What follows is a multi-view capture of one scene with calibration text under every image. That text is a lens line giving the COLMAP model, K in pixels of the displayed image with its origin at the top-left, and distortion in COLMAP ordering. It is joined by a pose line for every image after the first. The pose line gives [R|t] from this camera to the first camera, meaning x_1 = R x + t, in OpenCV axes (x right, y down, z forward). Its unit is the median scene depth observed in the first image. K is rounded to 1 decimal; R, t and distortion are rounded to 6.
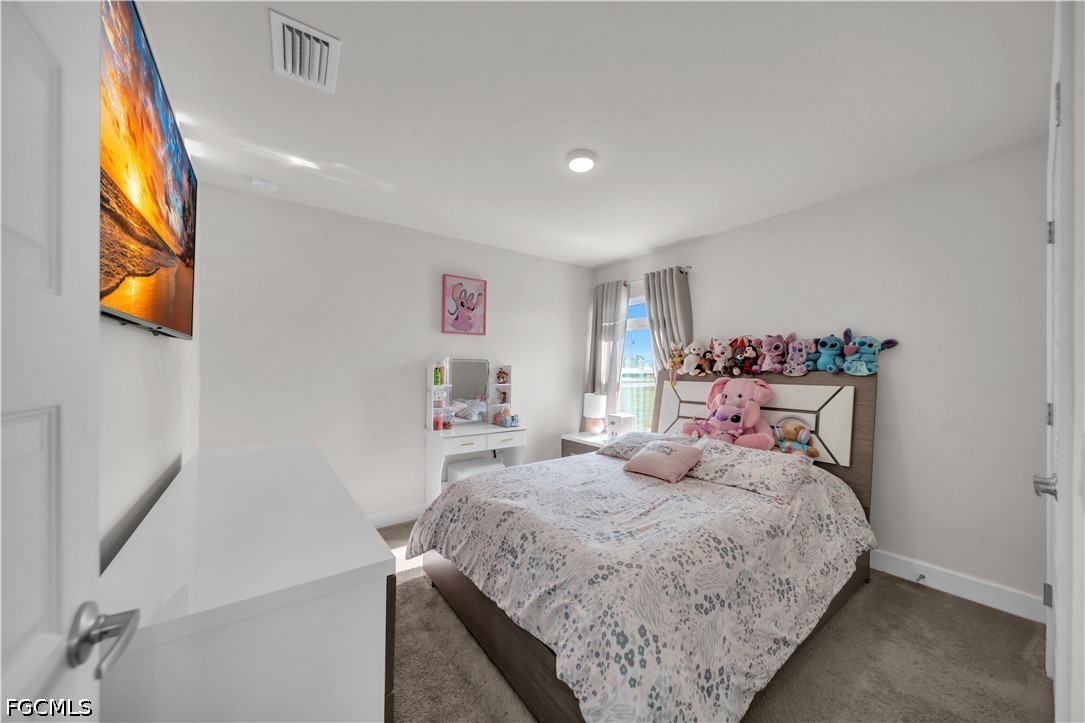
lens RADIAL K [[374.6, 0, 547.5], [0, 374.6, 367.8], [0, 0, 1]] dist [-0.000678, -0.001258]
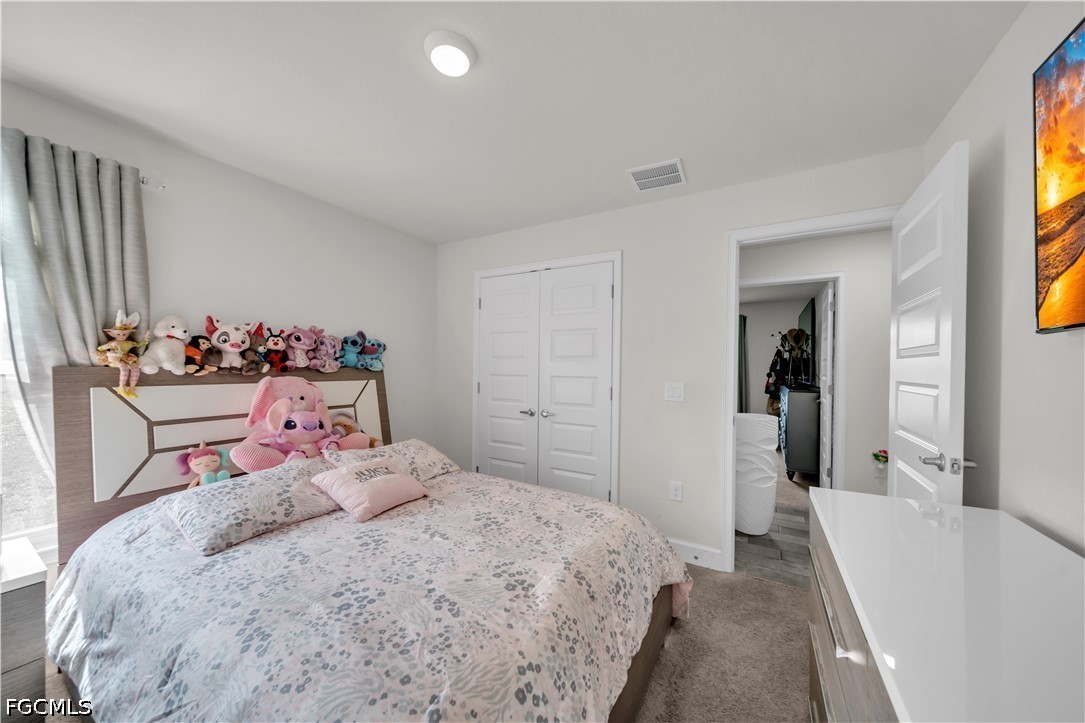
lens RADIAL K [[374.6, 0, 547.5], [0, 374.6, 367.8], [0, 0, 1]] dist [-0.000678, -0.001258]
pose [[-0.392714, -0.008579, 0.919621, -0.475663], [-0.015760, 0.999872, 0.002597, -0.001630], [-0.919526, -0.013474, -0.392799, 0.883966]]
